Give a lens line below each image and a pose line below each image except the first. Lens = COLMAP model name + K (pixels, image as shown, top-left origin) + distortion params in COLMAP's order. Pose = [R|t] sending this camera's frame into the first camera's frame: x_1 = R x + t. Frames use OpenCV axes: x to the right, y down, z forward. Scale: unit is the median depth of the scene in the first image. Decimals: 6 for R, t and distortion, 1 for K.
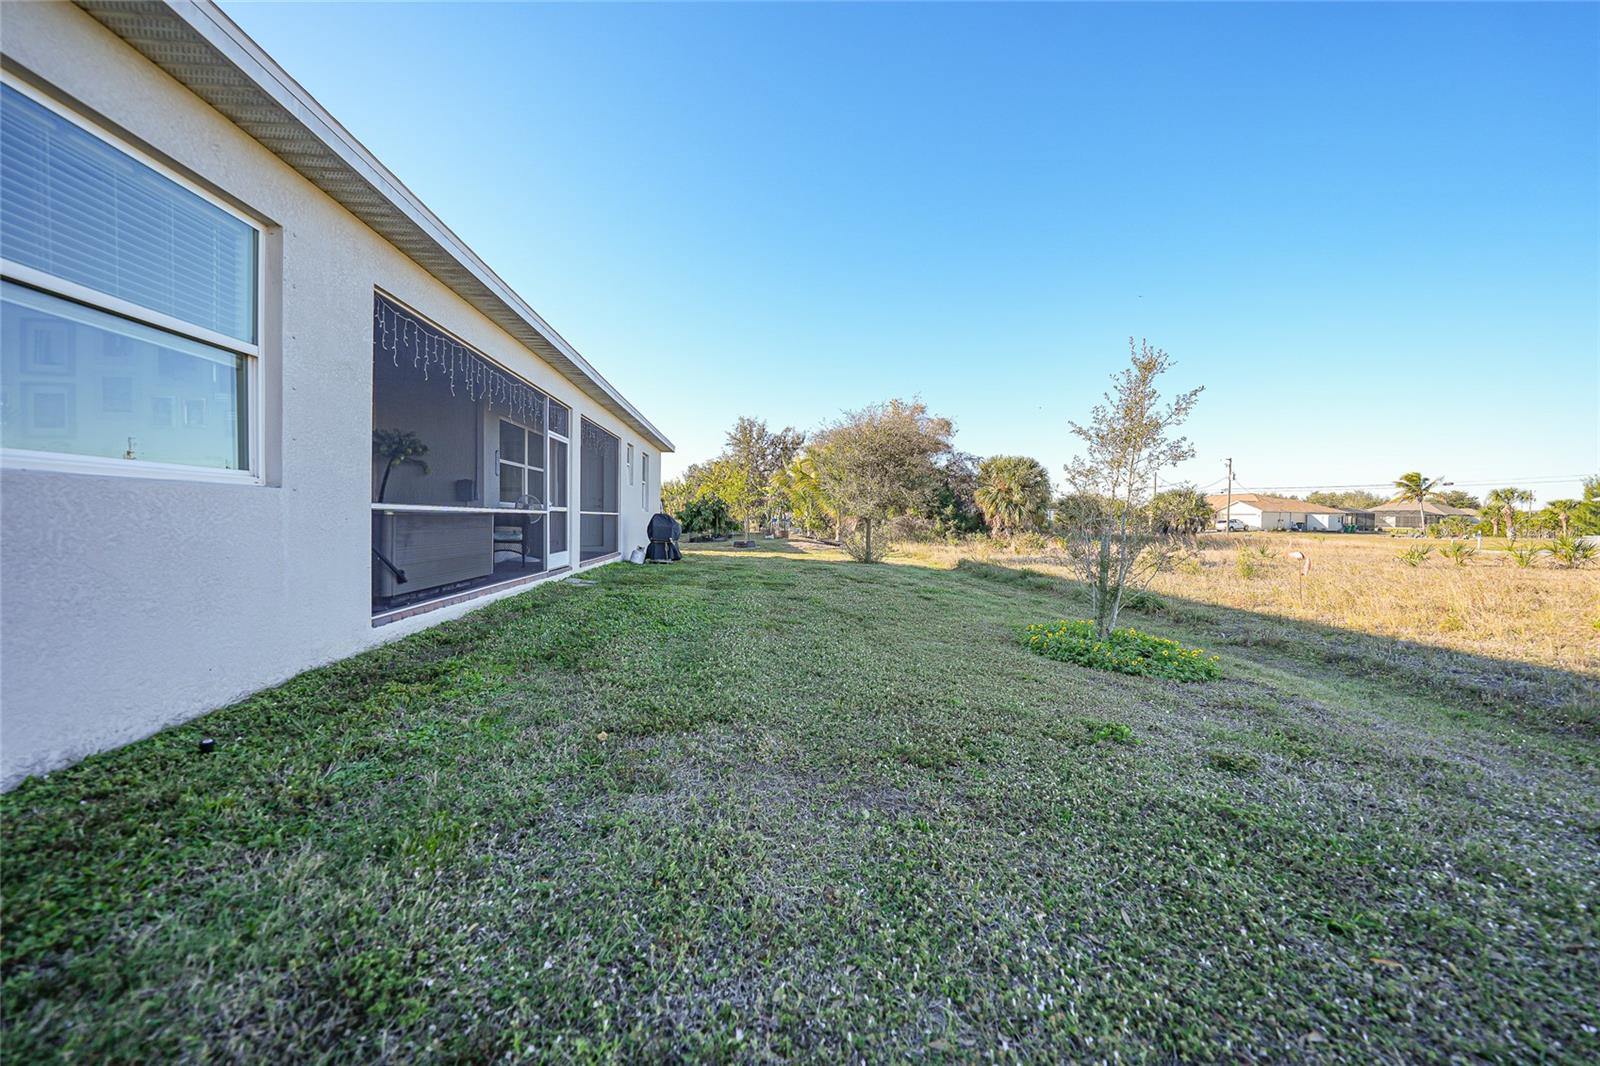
lens RADIAL K [[561.7, 0, 798.0], [0, 561.7, 528.8], [0, 0, 1]] dist [-0.015538, 0.003003]
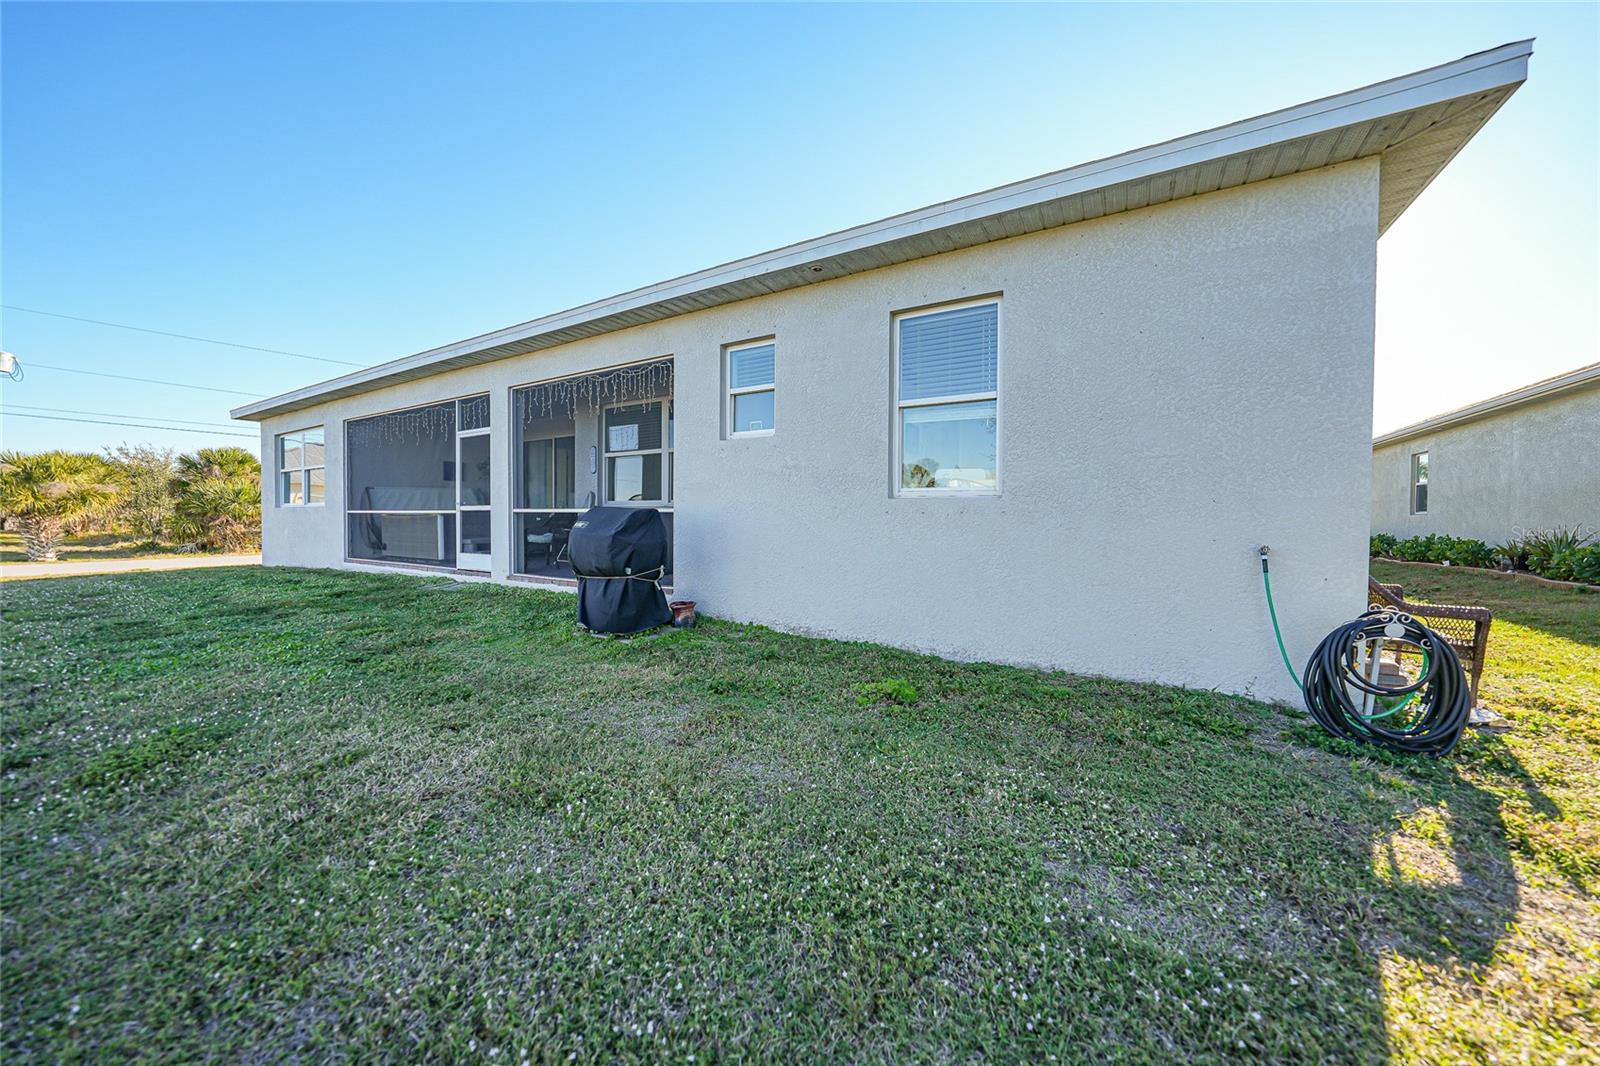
lens RADIAL K [[561.7, 0, 807.2], [0, 561.7, 526.4], [0, 0, 1]] dist [-0.015538, 0.003003]
pose [[-0.577080, -0.006089, -0.816665, 0.032934], [-0.028440, 0.999516, 0.012645, -0.051758], [0.816192, 0.030523, -0.576974, 3.217242]]
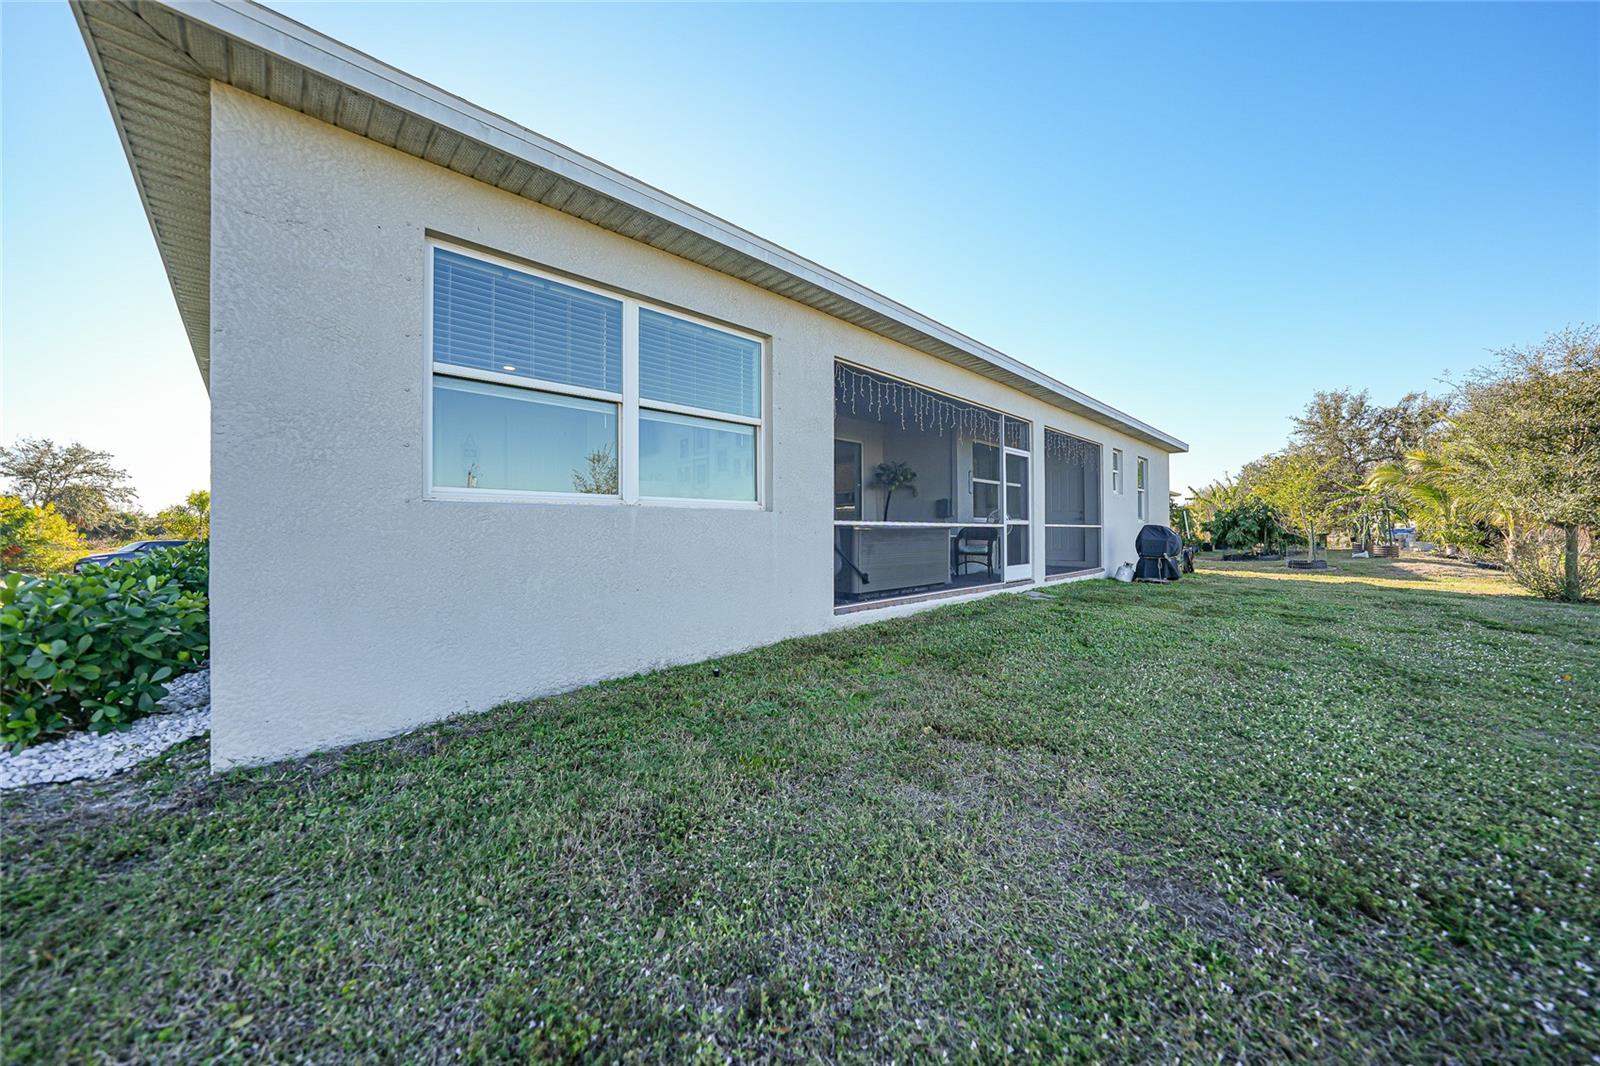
lens RADIAL K [[561.7, 0, 790.2], [0, 561.7, 528.2], [0, 0, 1]] dist [-0.015538, 0.003003]
pose [[0.635142, -0.021663, -0.772091, 0.153368], [-0.001262, 0.999576, -0.029083, 0.008802], [0.772394, 0.019446, 0.634846, 0.055610]]
